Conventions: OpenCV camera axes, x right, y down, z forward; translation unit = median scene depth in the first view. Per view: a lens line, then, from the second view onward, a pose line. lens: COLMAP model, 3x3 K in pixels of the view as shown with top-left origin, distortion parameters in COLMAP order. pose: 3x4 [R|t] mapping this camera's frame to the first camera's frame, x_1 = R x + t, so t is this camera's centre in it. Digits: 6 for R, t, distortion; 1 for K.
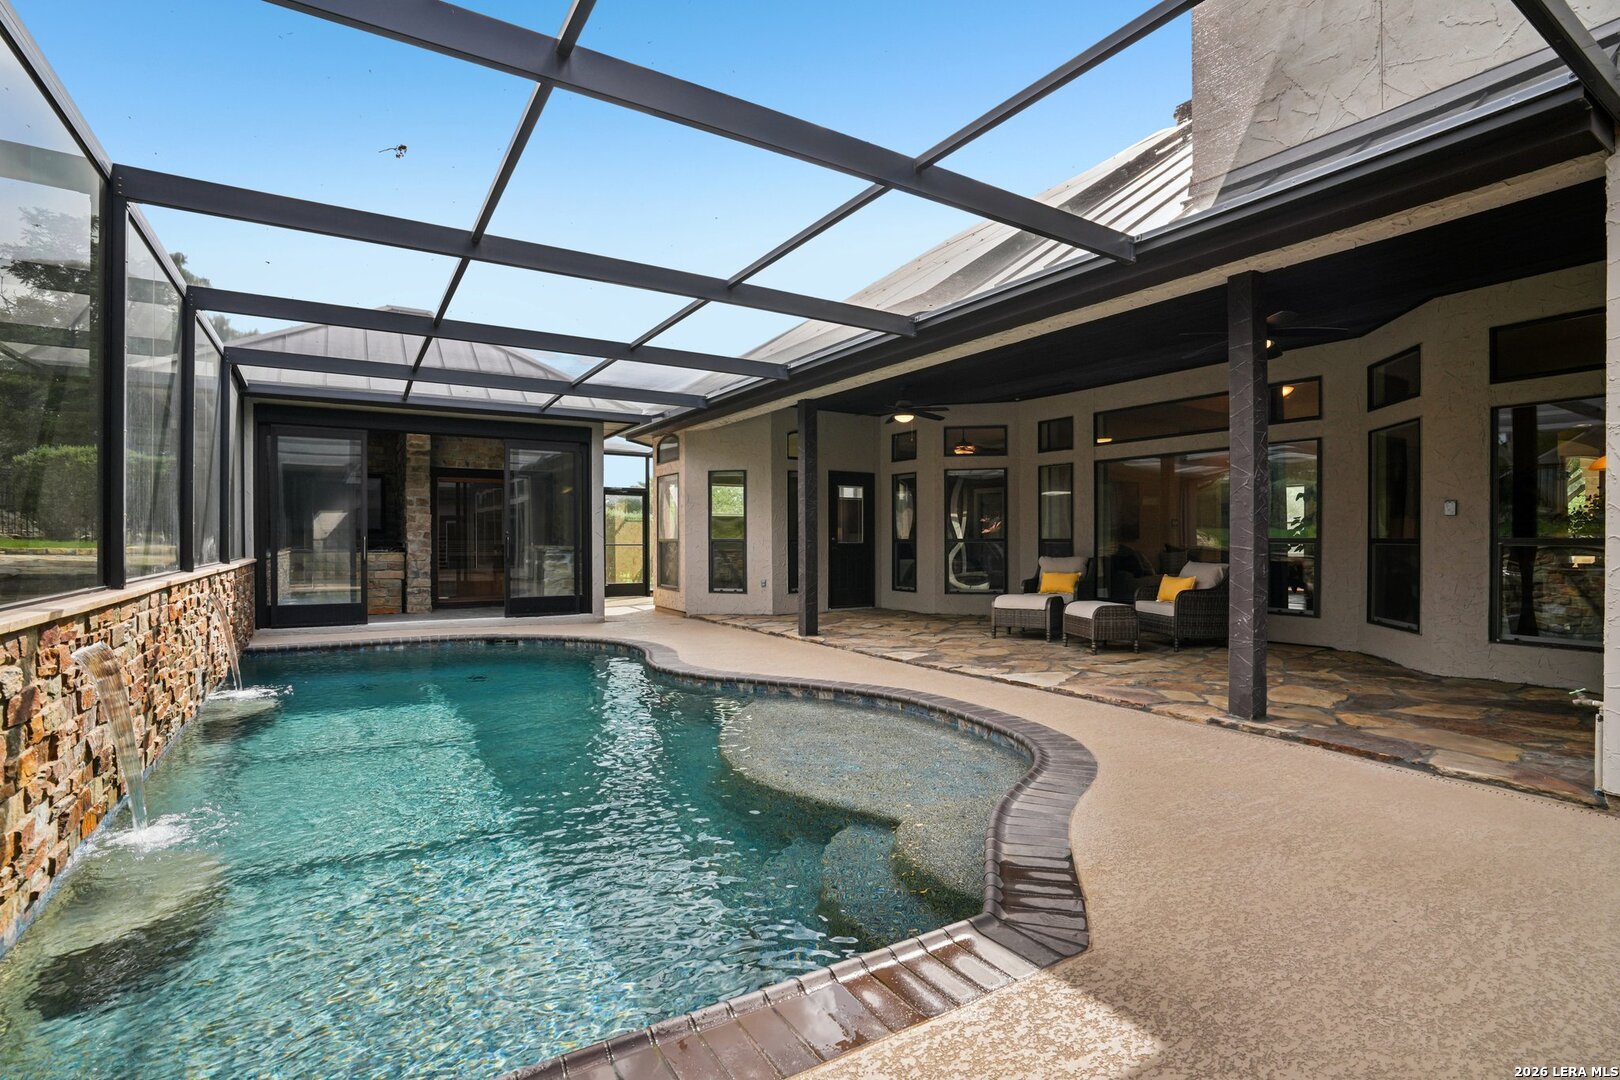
lens RADIAL K [[761.6, 0, 810.0], [0, 761.6, 540.0], [0, 0, 1]] dist [-0.076609, 0.026937]
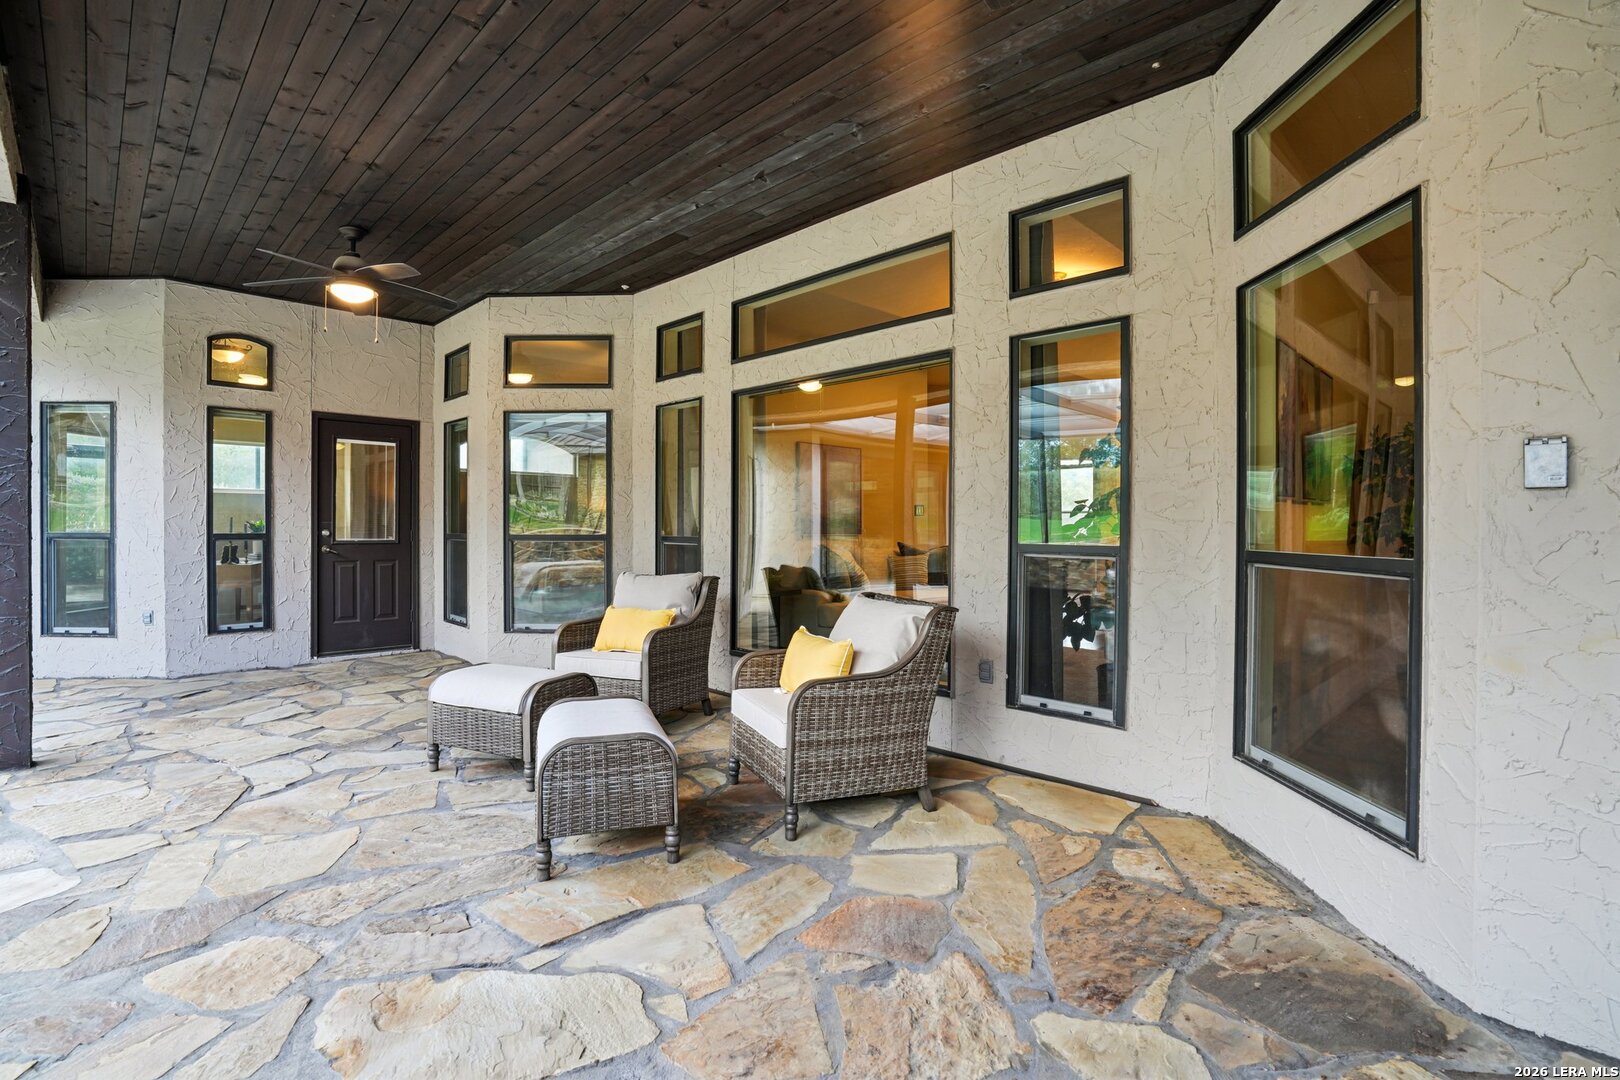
lens RADIAL K [[761.6, 0, 810.0], [0, 761.6, 540.0], [0, 0, 1]] dist [-0.076609, 0.026937]
pose [[0.971992, 0.003209, 0.234994, 0.373361], [-0.007409, 0.999828, 0.016991, -0.011860], [-0.234899, -0.018256, 0.971848, 0.567073]]
